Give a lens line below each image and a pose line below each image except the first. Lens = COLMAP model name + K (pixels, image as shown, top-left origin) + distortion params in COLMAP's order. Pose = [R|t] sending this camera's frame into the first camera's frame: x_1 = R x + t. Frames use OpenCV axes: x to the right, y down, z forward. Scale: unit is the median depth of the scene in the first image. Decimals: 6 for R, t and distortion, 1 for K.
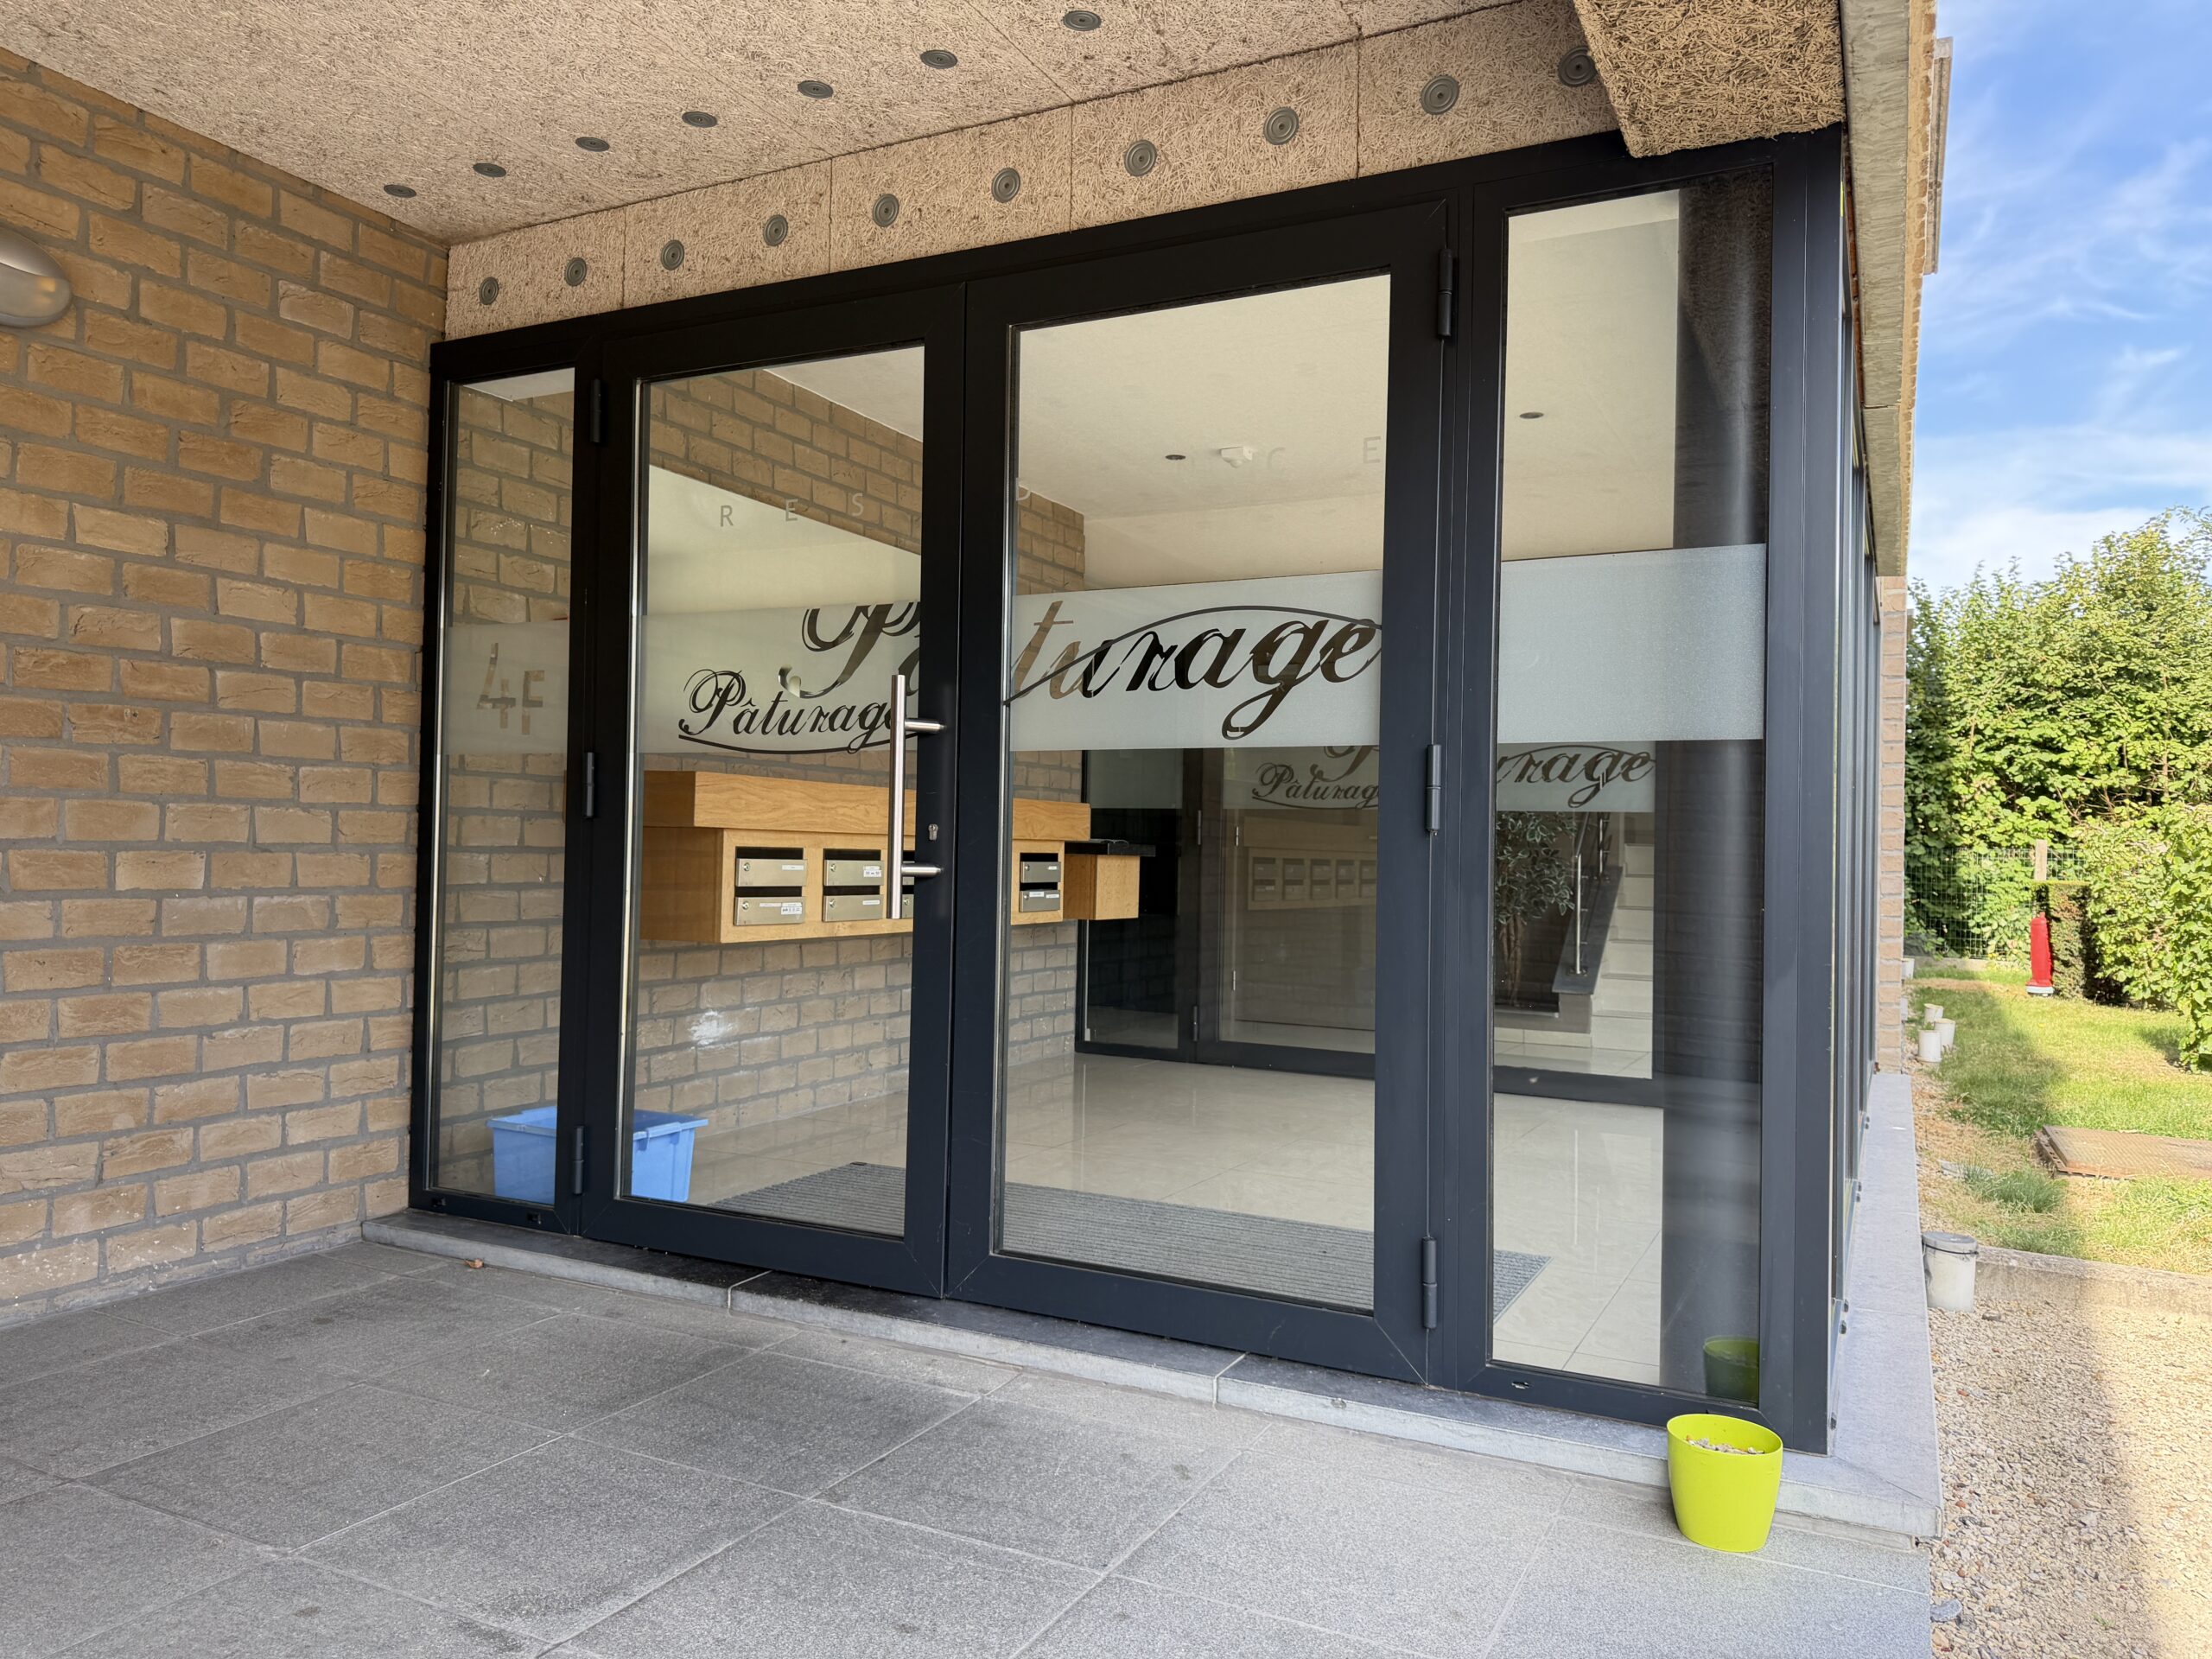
lens RADIAL K [[1579.9, 0, 1111.2], [0, 1579.9, 831.0], [0, 0, 1]] dist [0.026849, -0.035801]
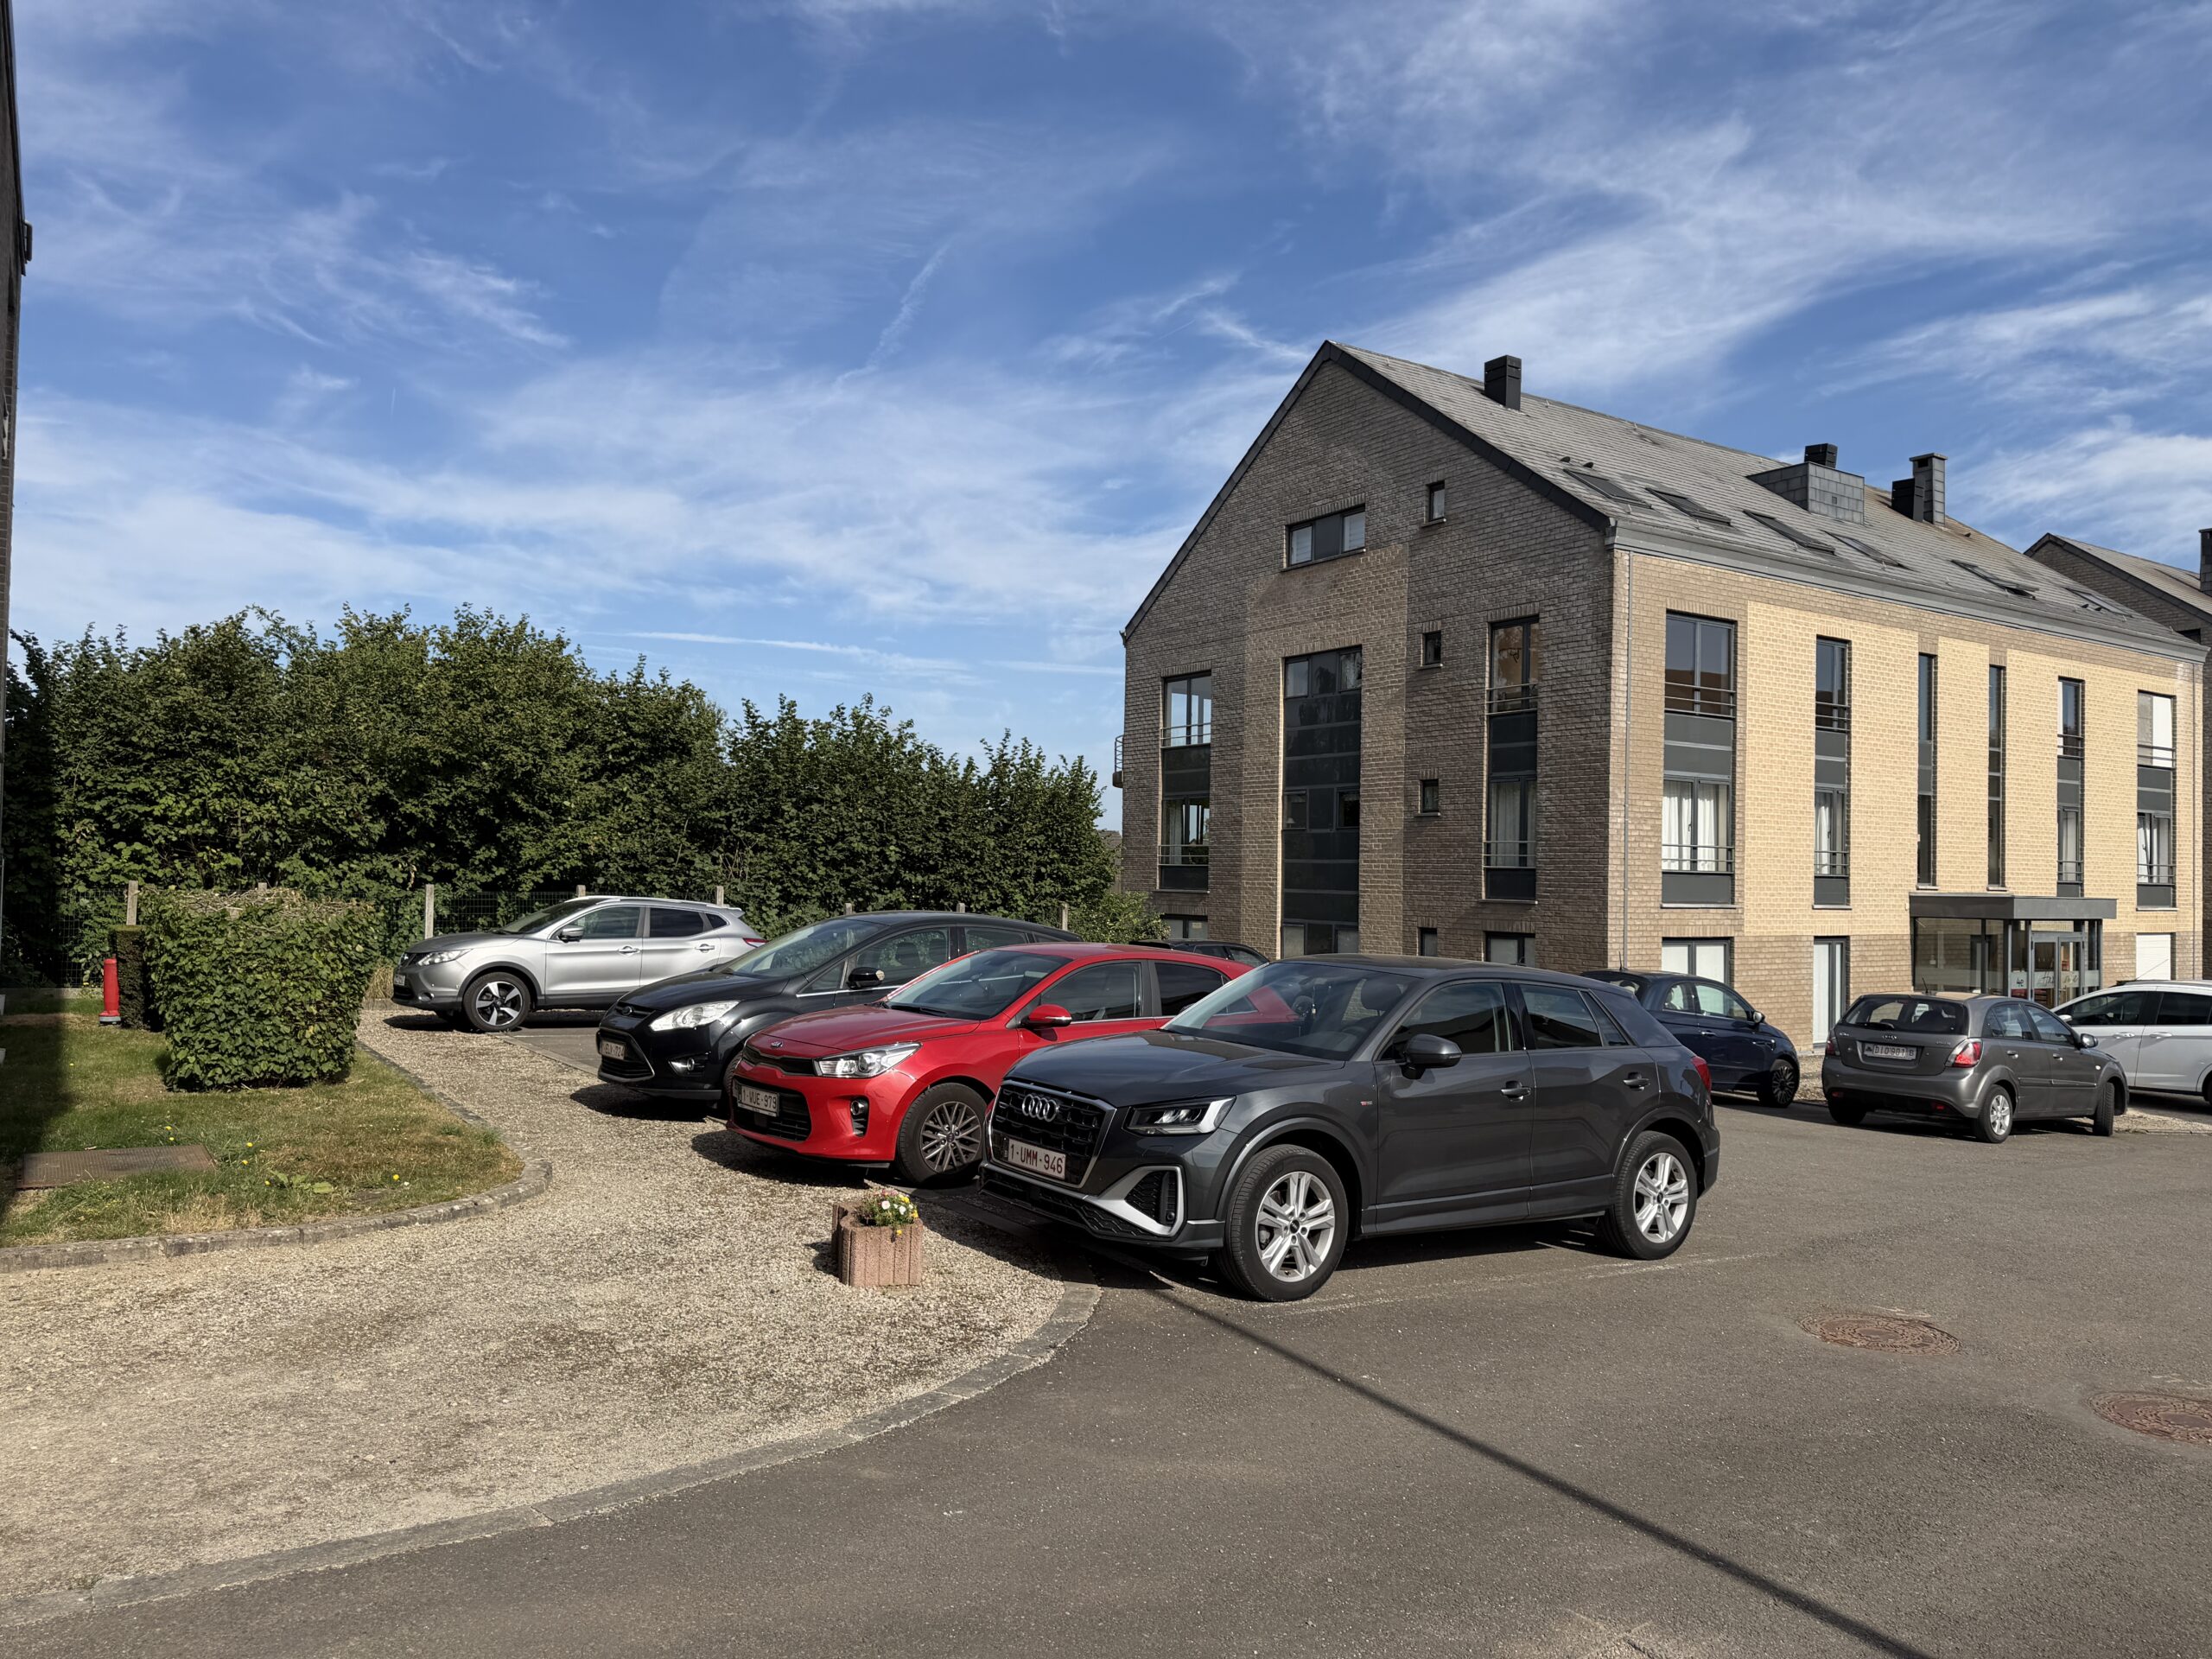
lens RADIAL K [[1579.9, 0, 1087.7], [0, 1579.9, 851.7], [0, 0, 1]] dist [0.026849, -0.035801]
pose [[0.513820, 0.004779, 0.857885, -0.047551], [-0.024098, 0.999670, 0.008864, -0.041363], [-0.857560, -0.025228, 0.513765, -0.183901]]
